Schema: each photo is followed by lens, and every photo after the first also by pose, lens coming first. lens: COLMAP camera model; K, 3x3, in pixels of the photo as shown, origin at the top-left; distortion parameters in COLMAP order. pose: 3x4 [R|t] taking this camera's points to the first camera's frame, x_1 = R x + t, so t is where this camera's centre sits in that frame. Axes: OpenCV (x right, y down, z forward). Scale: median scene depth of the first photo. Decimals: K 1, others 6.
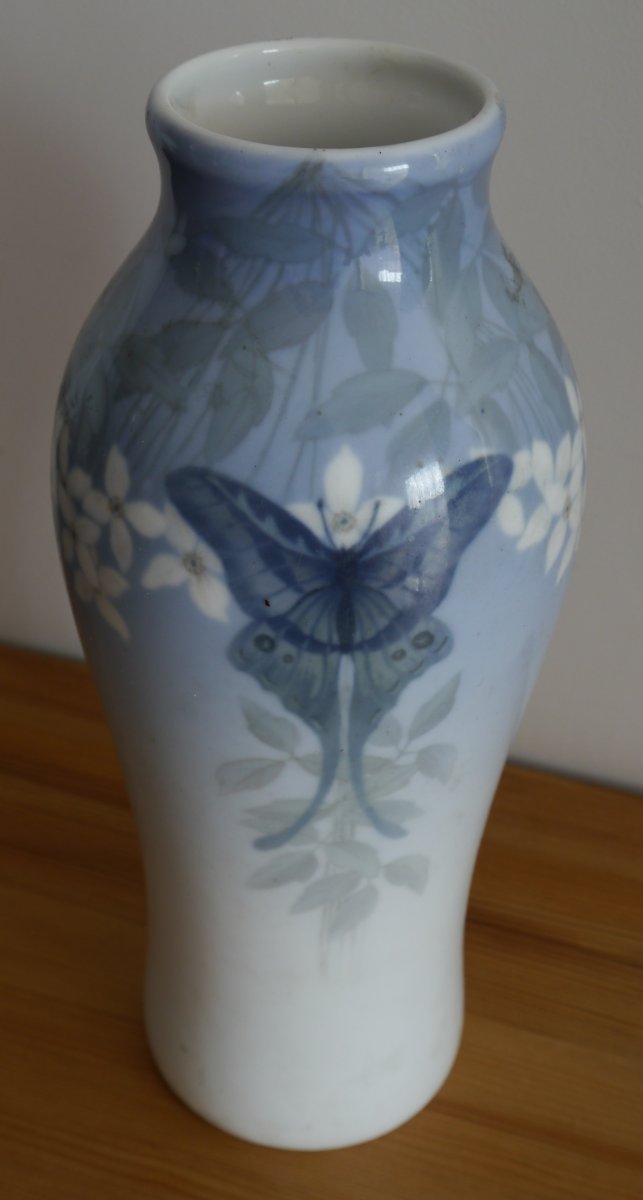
lens RADIAL K [[1695.5, 0, 270.5], [0, 1695.5, 599.1], [0, 0, 1]] dist [0.007488, 0.017275]
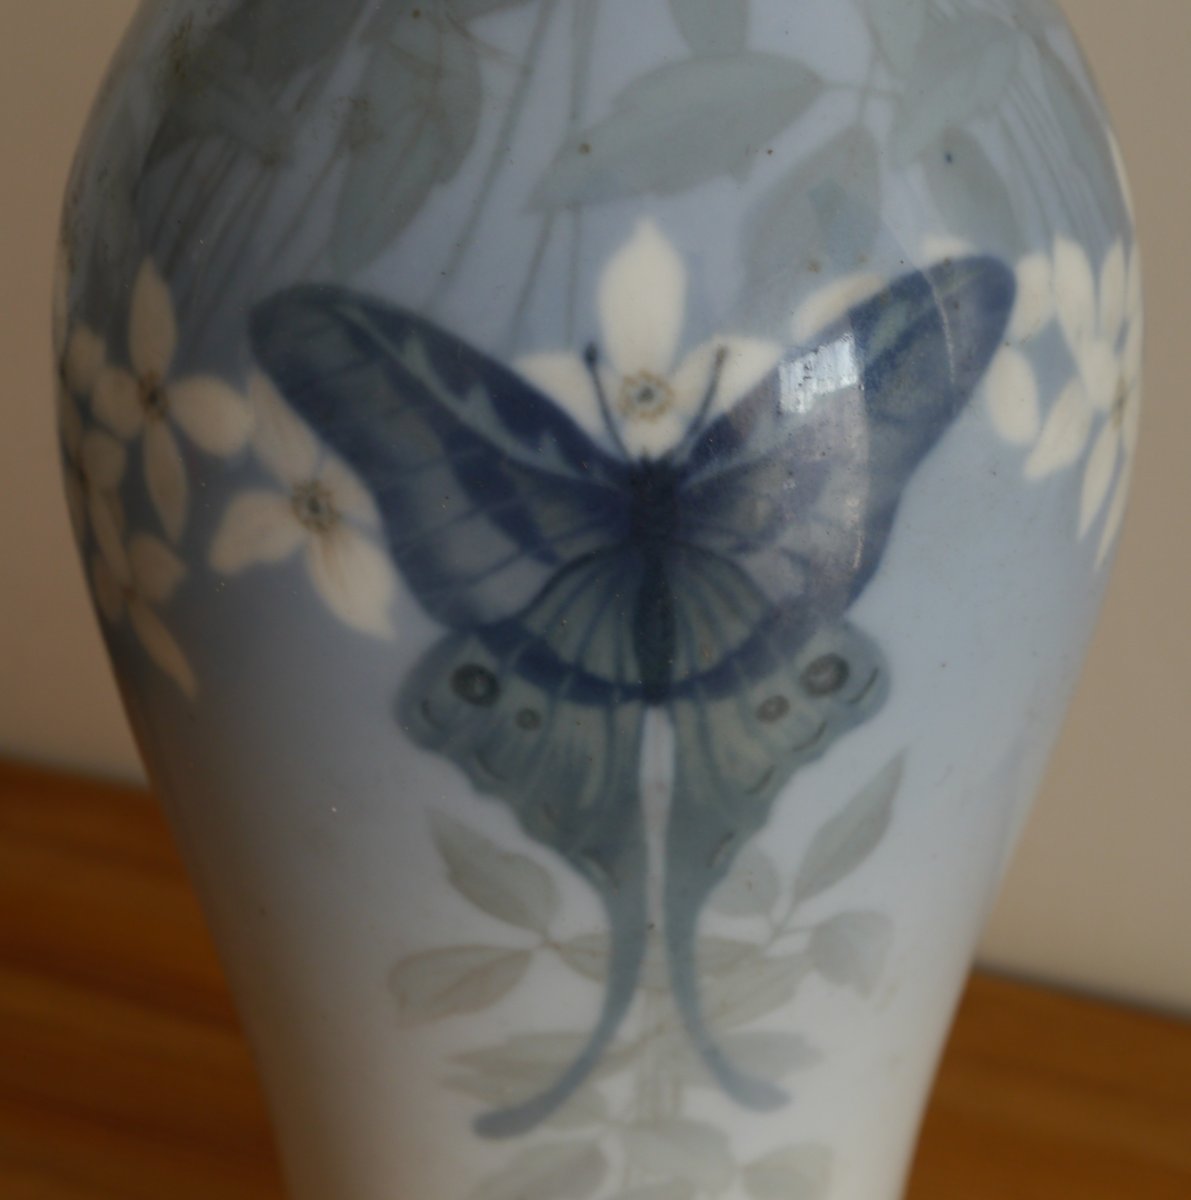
lens RADIAL K [[2100.5, 0, 548.8], [0, 2100.5, 599.7], [0, 0, 1]] dist [-0.027358, 0.066703]
pose [[0.999867, -0.013201, -0.009557, 0.021791], [0.012353, 0.996400, -0.083872, 0.050704], [0.010630, 0.083743, 0.996431, 0.441146]]
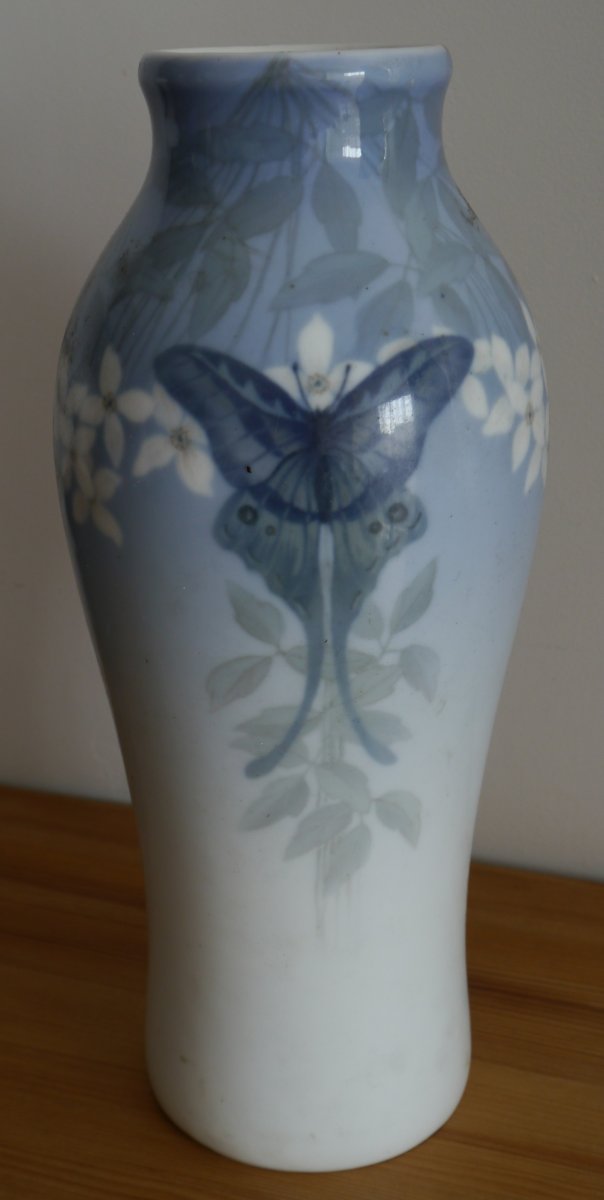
lens RADIAL K [[1625.9, 0, 275.2], [0, 1625.9, 599.9], [0, 0, 1]] dist [0.010703, 0.005101]
pose [[0.999700, -0.020139, -0.013937, 0.026841], [0.015673, 0.963347, -0.267800, 0.349853], [0.018819, 0.267501, 0.963374, 0.036311]]
